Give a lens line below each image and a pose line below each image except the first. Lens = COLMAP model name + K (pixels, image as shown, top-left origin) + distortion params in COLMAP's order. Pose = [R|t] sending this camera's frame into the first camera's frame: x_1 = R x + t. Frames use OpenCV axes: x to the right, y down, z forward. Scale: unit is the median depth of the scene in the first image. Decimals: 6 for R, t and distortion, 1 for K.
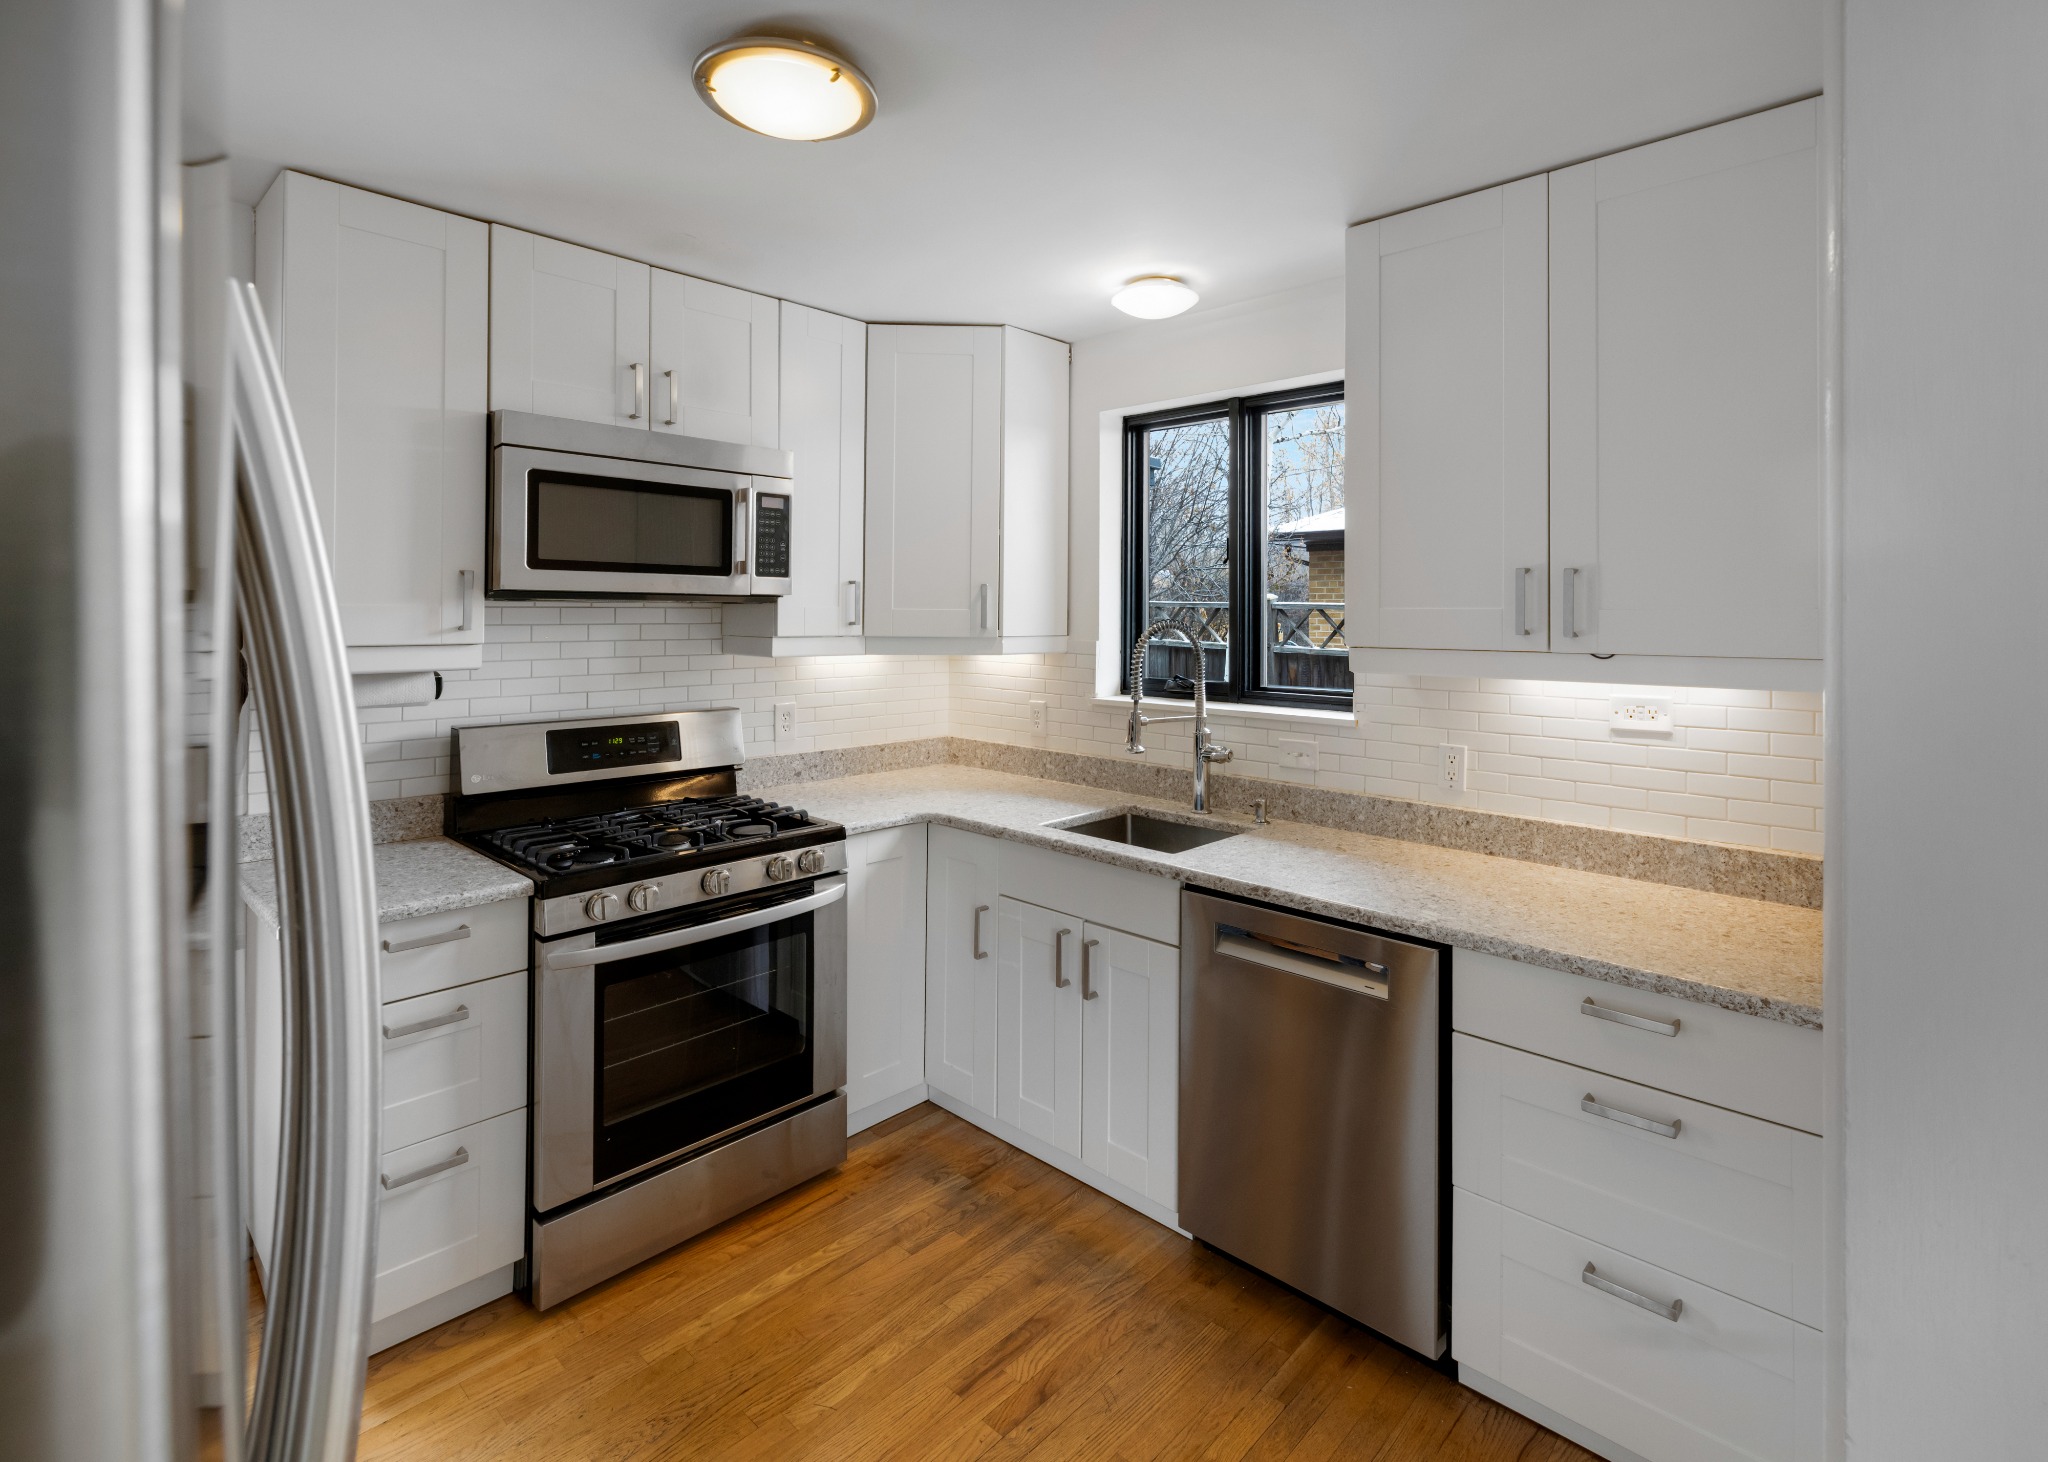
lens RADIAL K [[970.9, 0, 1072.7], [0, 970.9, 620.8], [0, 0, 1]] dist [0.002122, -0.000111]
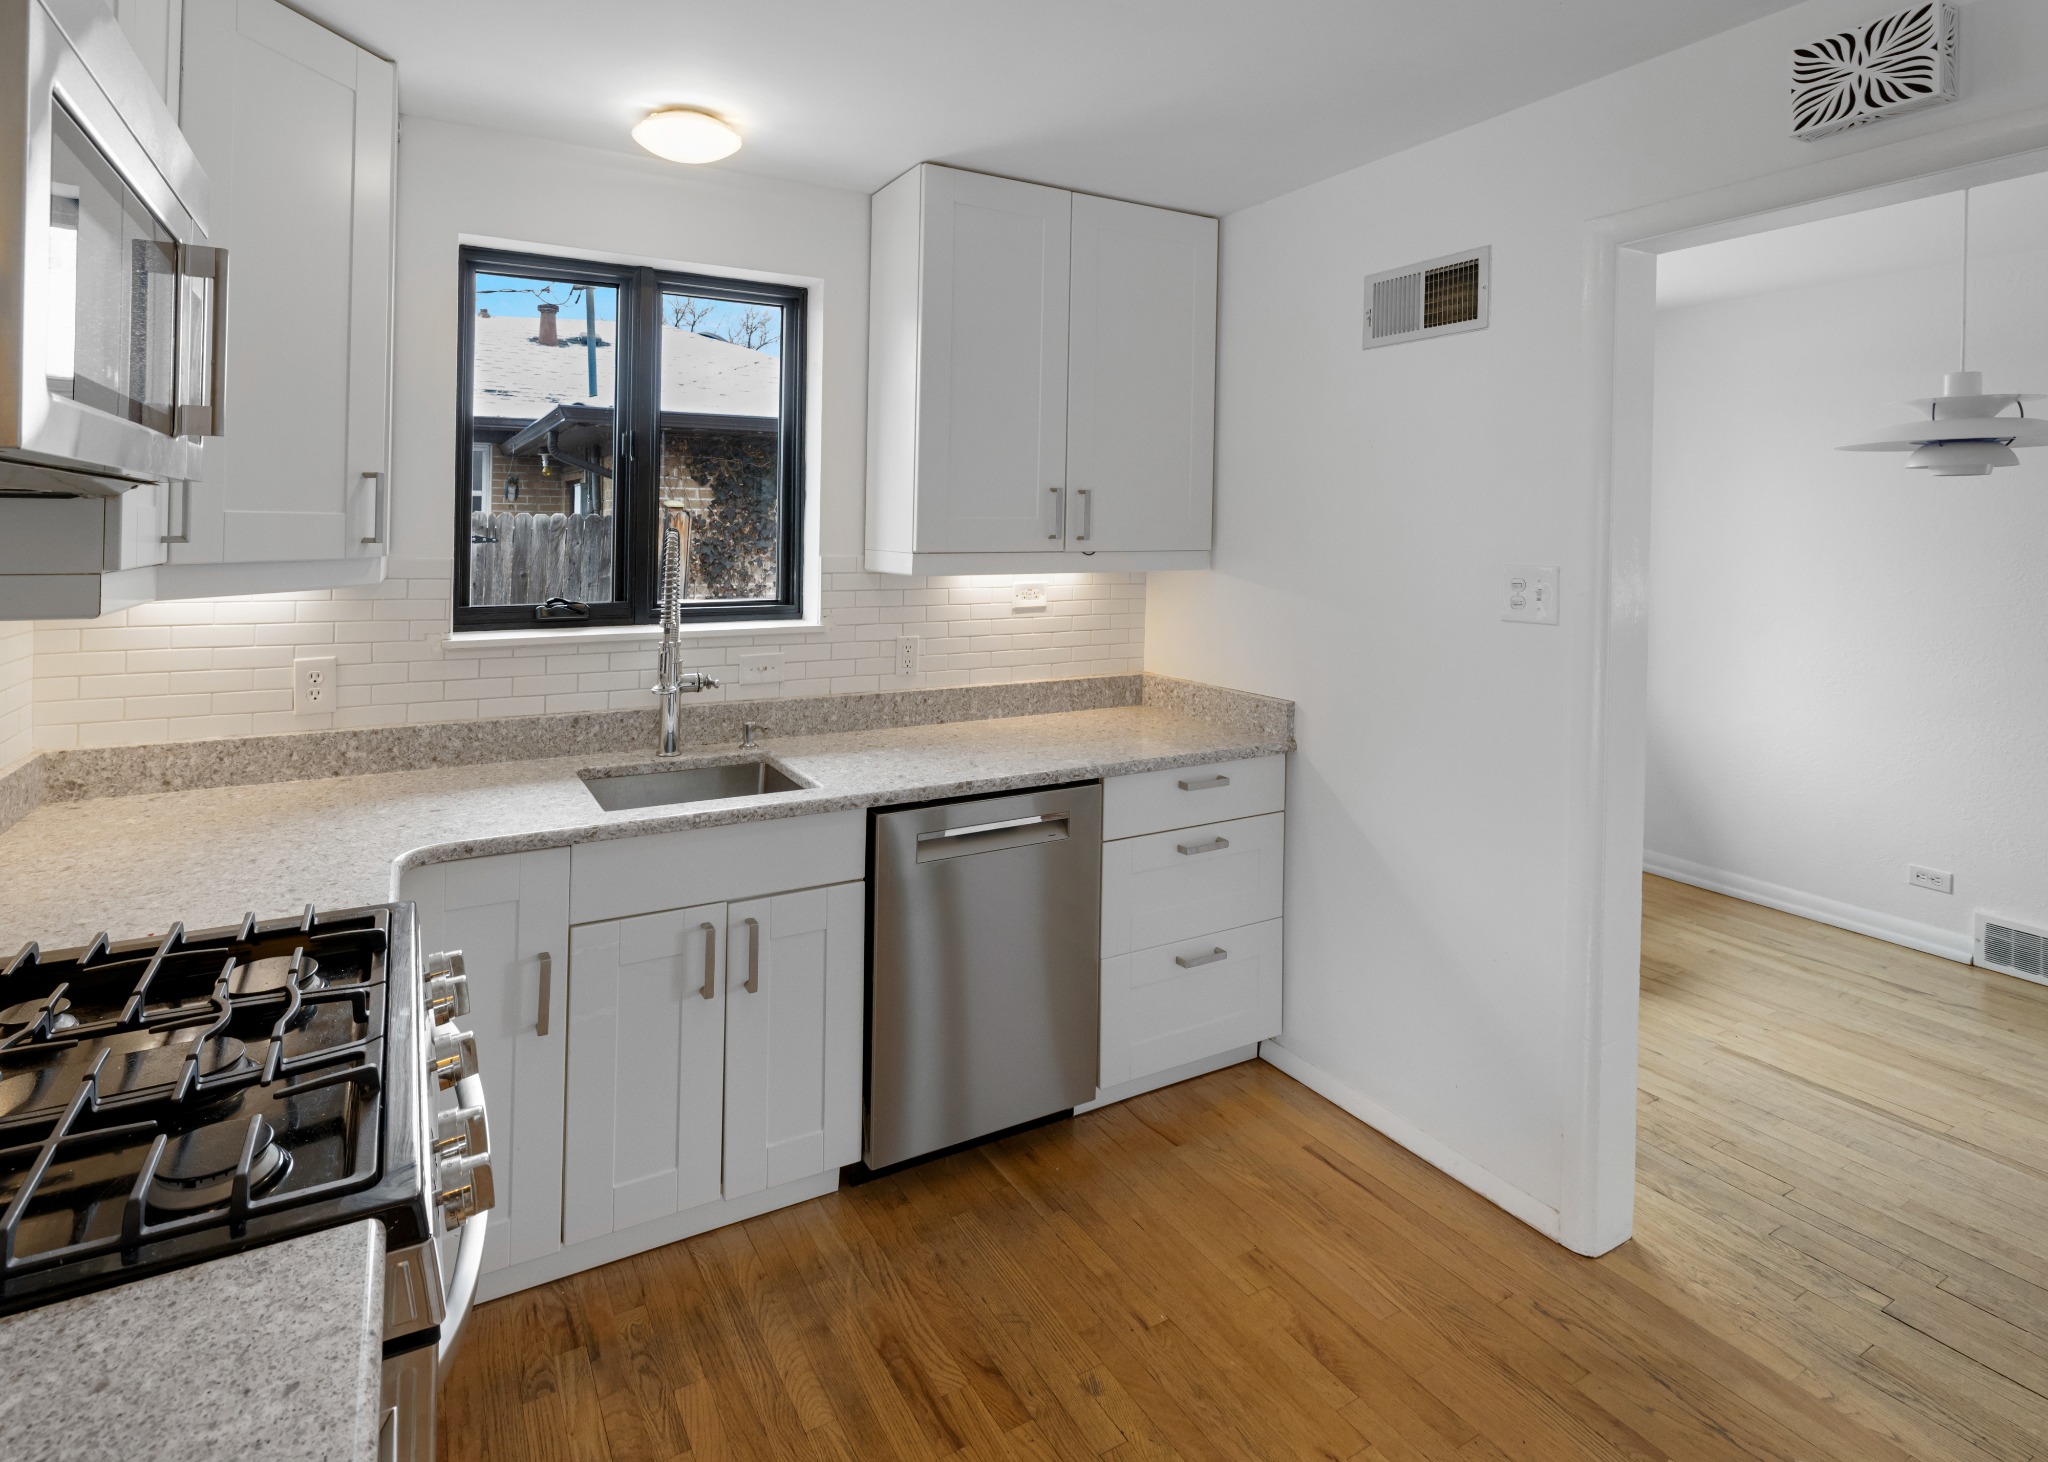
lens RADIAL K [[1027.0, 0, 941.5], [0, 1027.0, 534.5], [0, 0, 1]] dist [0.003704, 0.000978]
pose [[0.351559, -0.026545, 0.935789, -0.680345], [-0.007114, 0.999493, 0.031024, -0.028239], [-0.936139, -0.017564, 0.351192, 0.505258]]
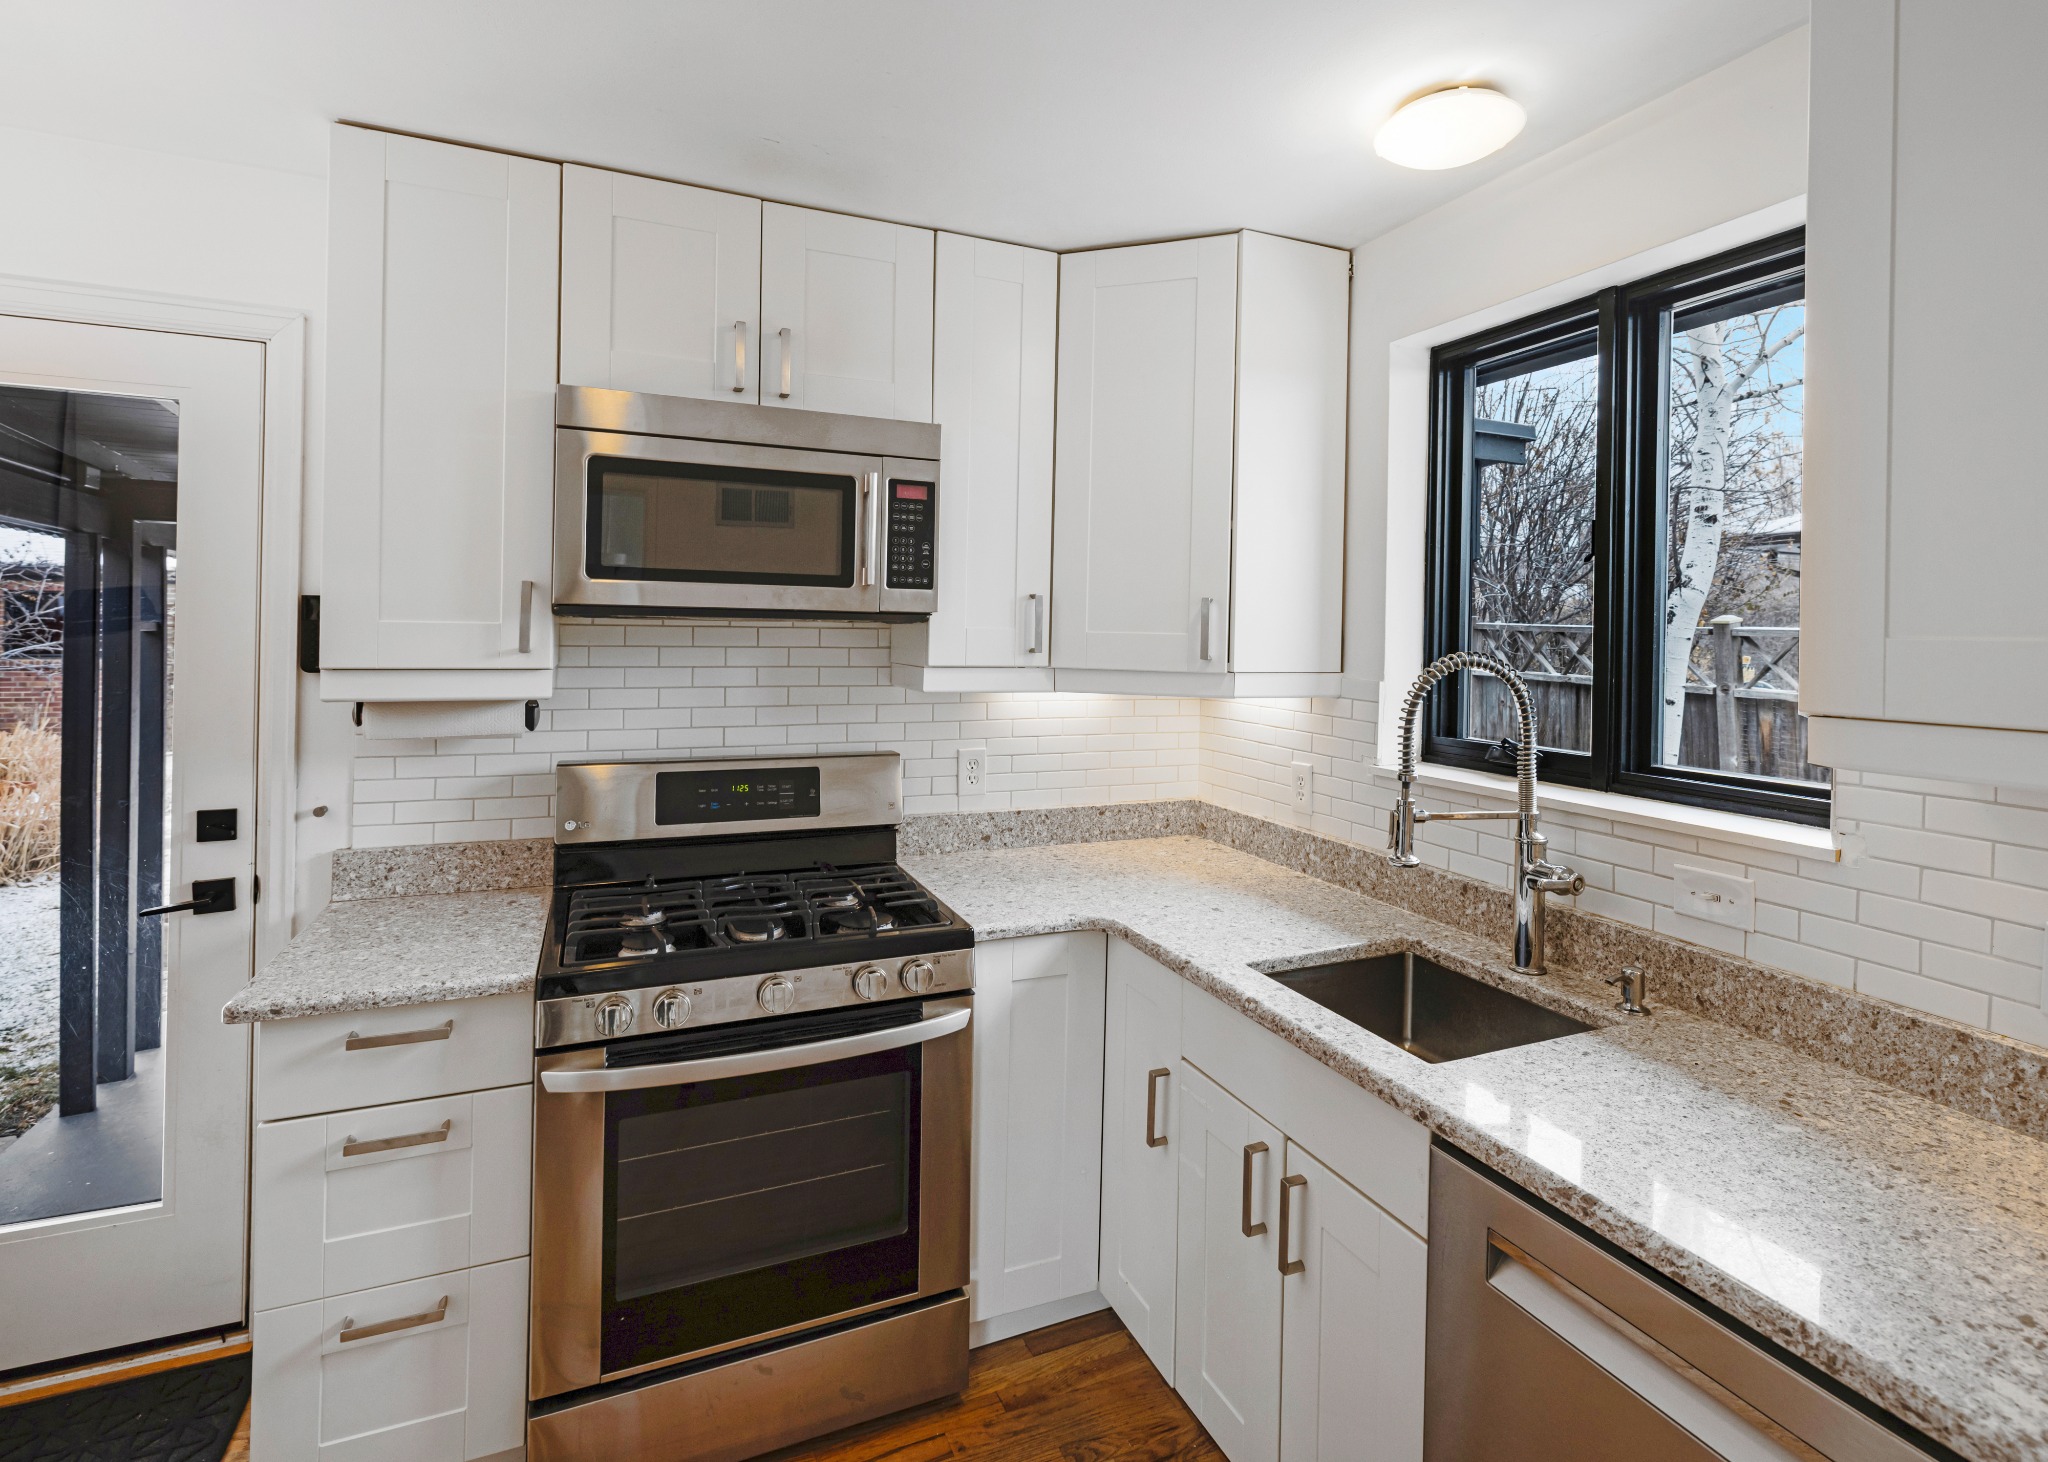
lens RADIAL K [[1007.1, 0, 1055.4], [0, 1007.1, 643.9], [0, 0, 1]] dist [0.000800, 0.001285]
pose [[0.917486, 0.013026, -0.397556, 0.119472], [-0.013381, 0.999909, 0.001882, -0.004564], [0.397544, 0.003593, 0.917576, 0.331290]]
